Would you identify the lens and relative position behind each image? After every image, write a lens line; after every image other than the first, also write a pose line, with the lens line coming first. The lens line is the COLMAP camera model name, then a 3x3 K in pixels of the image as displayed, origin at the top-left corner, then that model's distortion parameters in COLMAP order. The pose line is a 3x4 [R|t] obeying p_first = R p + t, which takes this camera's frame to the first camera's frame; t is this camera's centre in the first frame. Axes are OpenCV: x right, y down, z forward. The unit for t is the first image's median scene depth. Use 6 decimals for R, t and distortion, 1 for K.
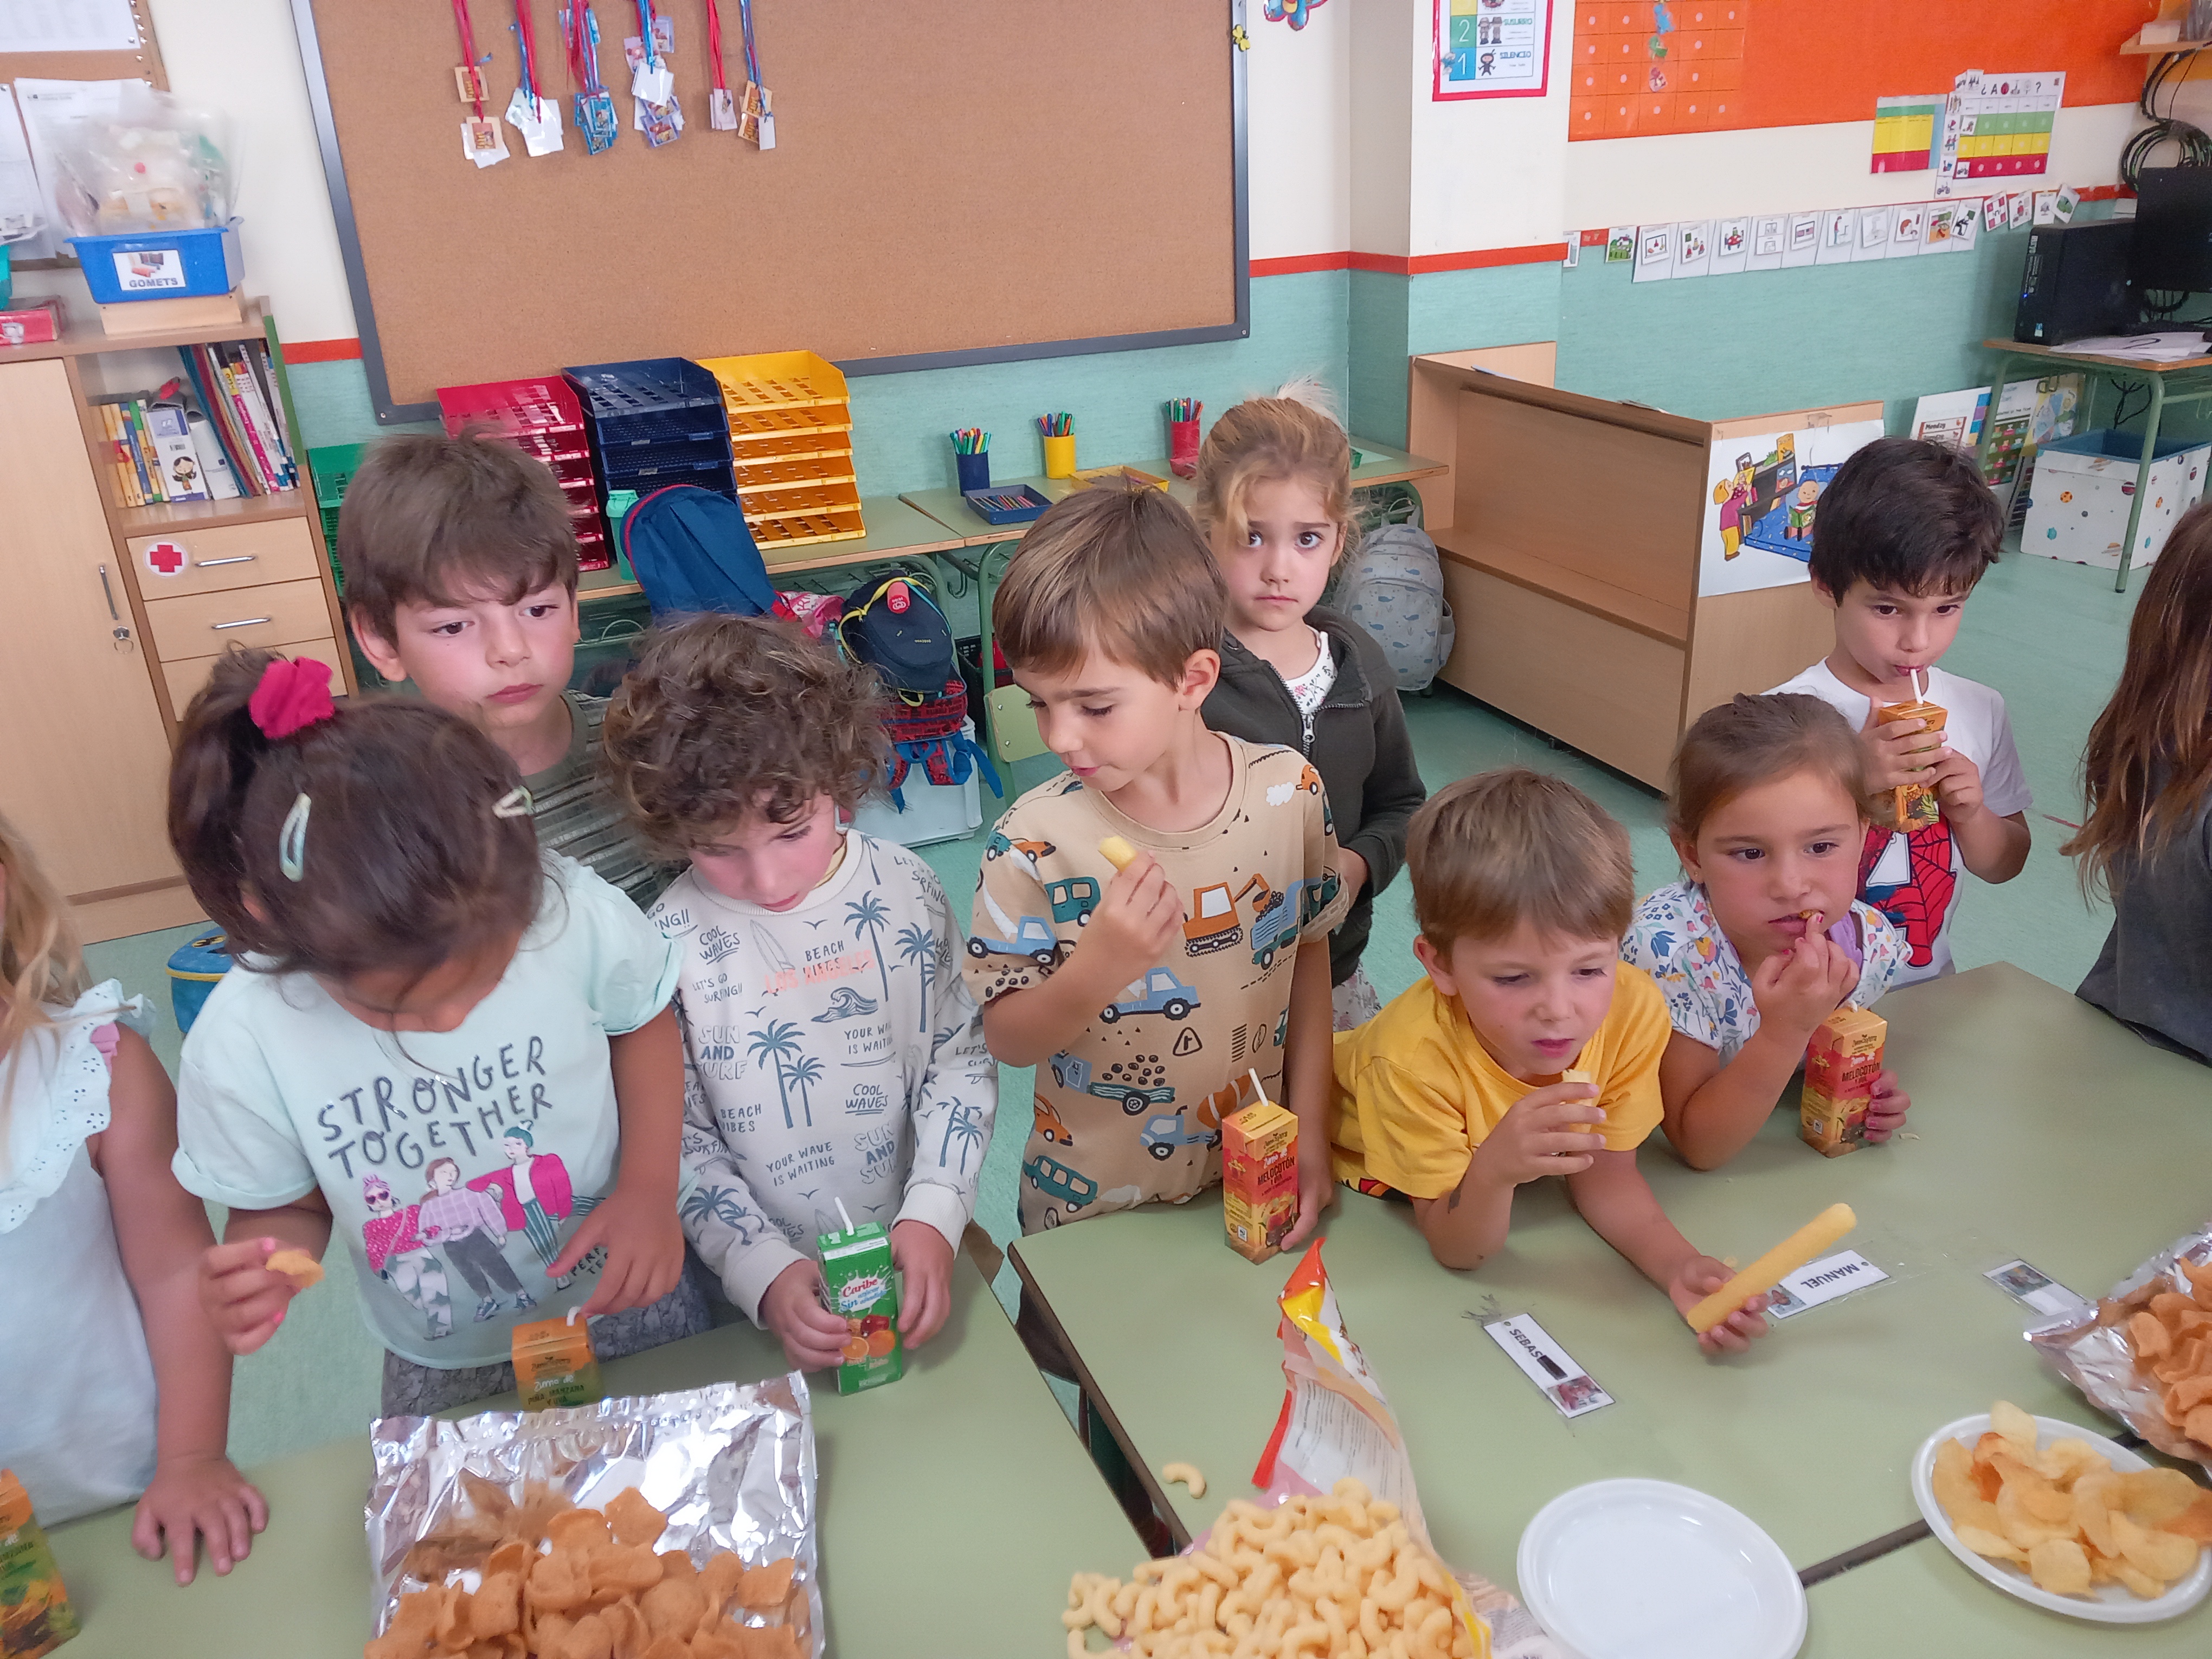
lens RADIAL K [[1711.2, 0, 1124.0], [0, 1711.2, 868.6], [0, 0, 1]] dist [0.037022, -0.054090]
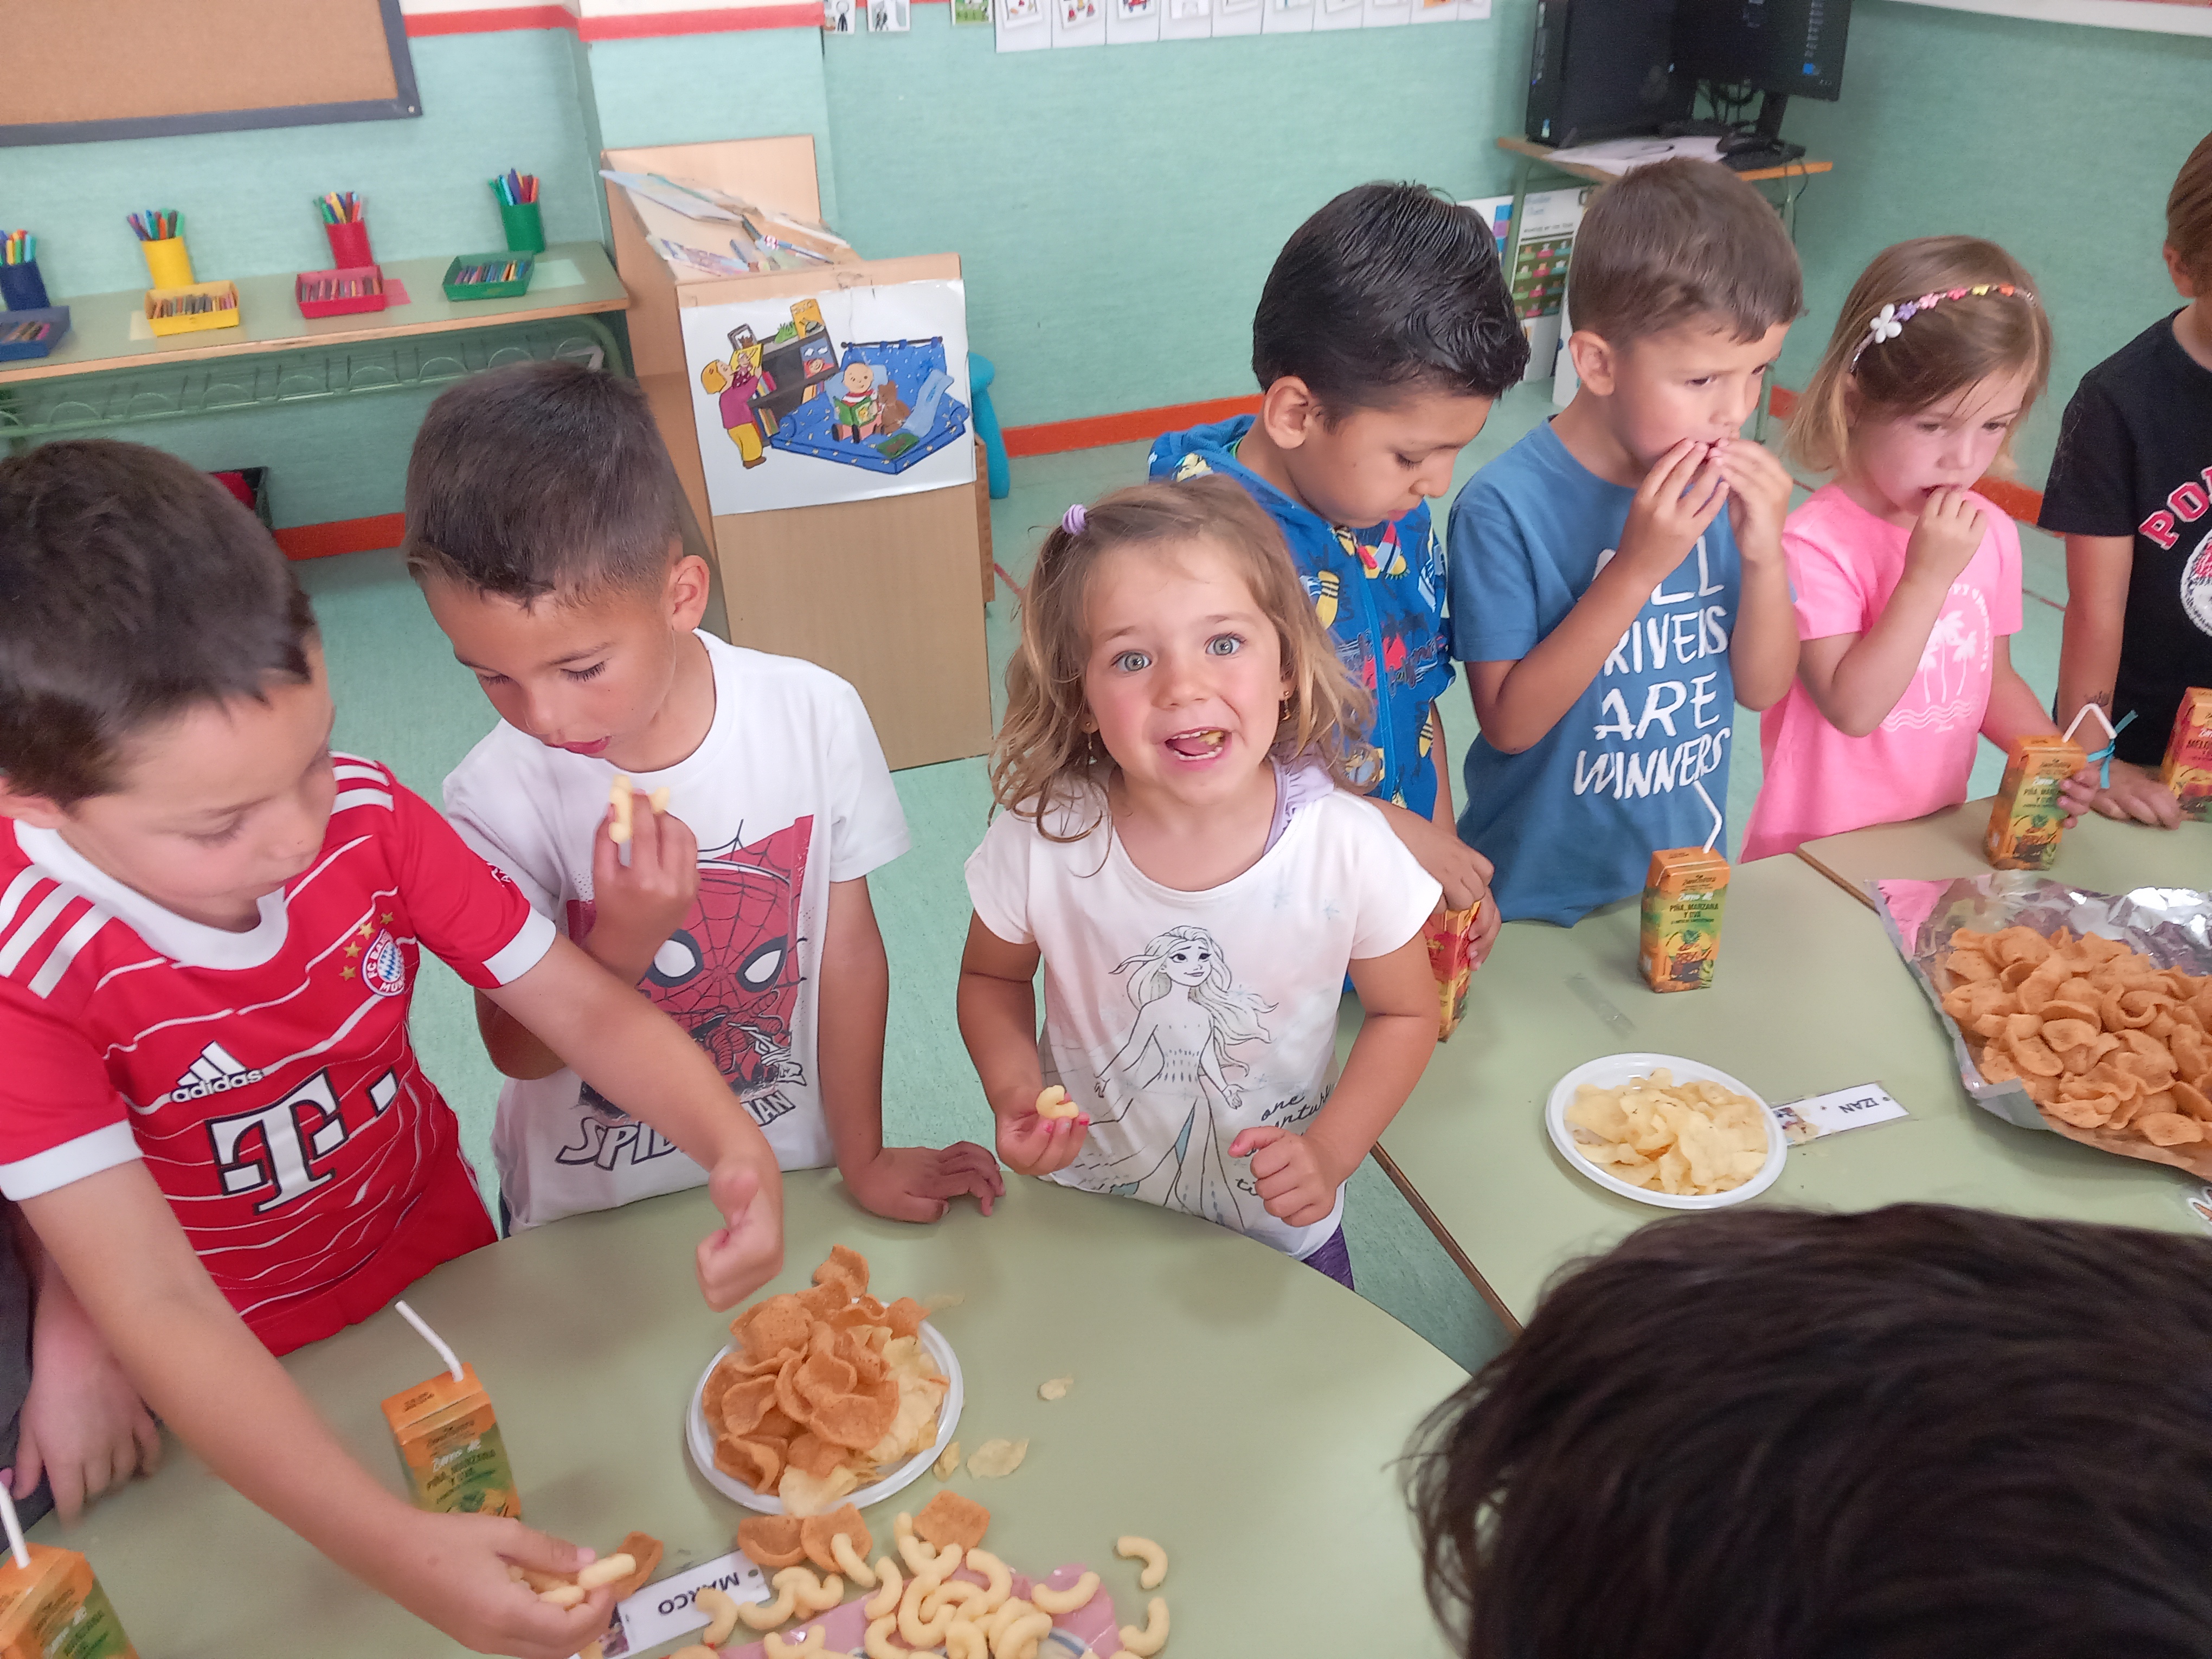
lens RADIAL K [[1701.1, 0, 1135.9], [0, 1701.1, 852.4], [0, 0, 1]] dist [-0.008401, -0.001815]
pose [[0.999426, 0.033634, -0.003935, 0.538533], [-0.032753, 0.989607, 0.140016, -0.125441], [0.008604, -0.139807, 0.990141, 0.250541]]
